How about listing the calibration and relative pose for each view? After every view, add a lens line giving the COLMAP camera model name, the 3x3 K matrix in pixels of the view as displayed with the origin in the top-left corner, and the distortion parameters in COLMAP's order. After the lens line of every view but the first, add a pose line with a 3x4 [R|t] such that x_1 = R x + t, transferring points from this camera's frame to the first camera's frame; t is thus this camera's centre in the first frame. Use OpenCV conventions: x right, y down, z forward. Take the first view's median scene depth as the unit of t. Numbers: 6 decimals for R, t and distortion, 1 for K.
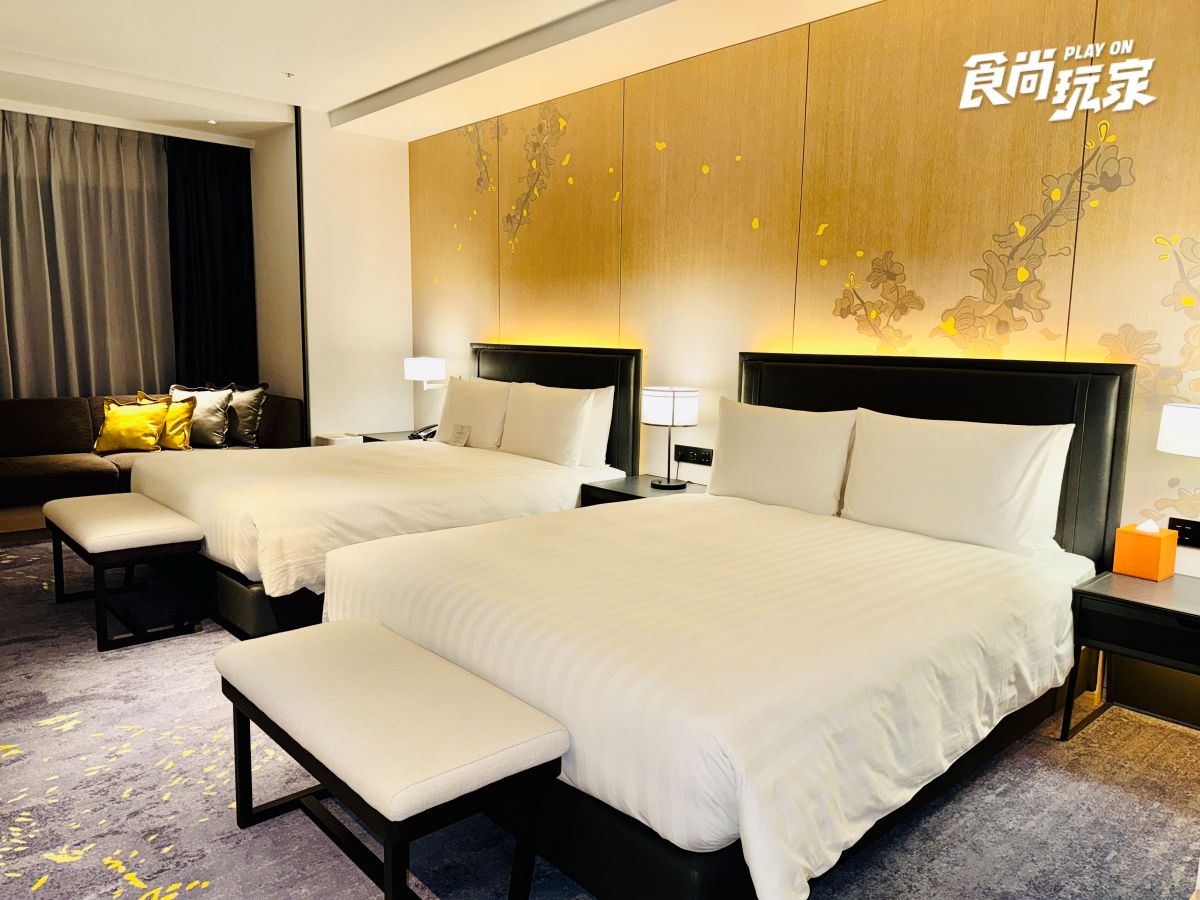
lens RADIAL K [[838.1, 0, 596.9], [0, 838.1, 442.9], [0, 0, 1]] dist [0.036833, -0.048053]
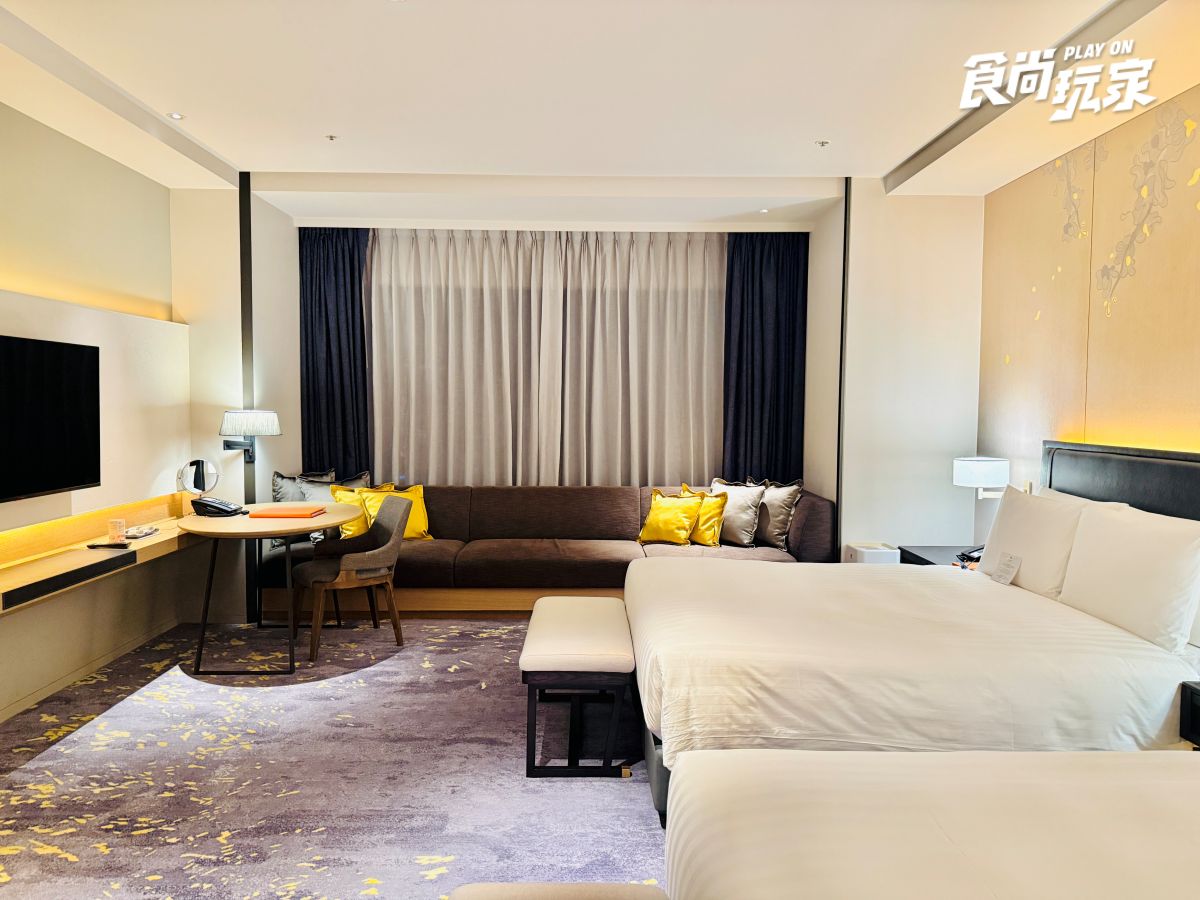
lens RADIAL K [[838.1, 0, 596.9], [0, 838.1, 442.9], [0, 0, 1]] dist [0.036833, -0.048053]
pose [[0.748200, 0.016136, -0.663277, 0.050621], [-0.075435, 0.995291, -0.060880, -0.041426], [0.659171, 0.095584, 0.745894, 0.177156]]
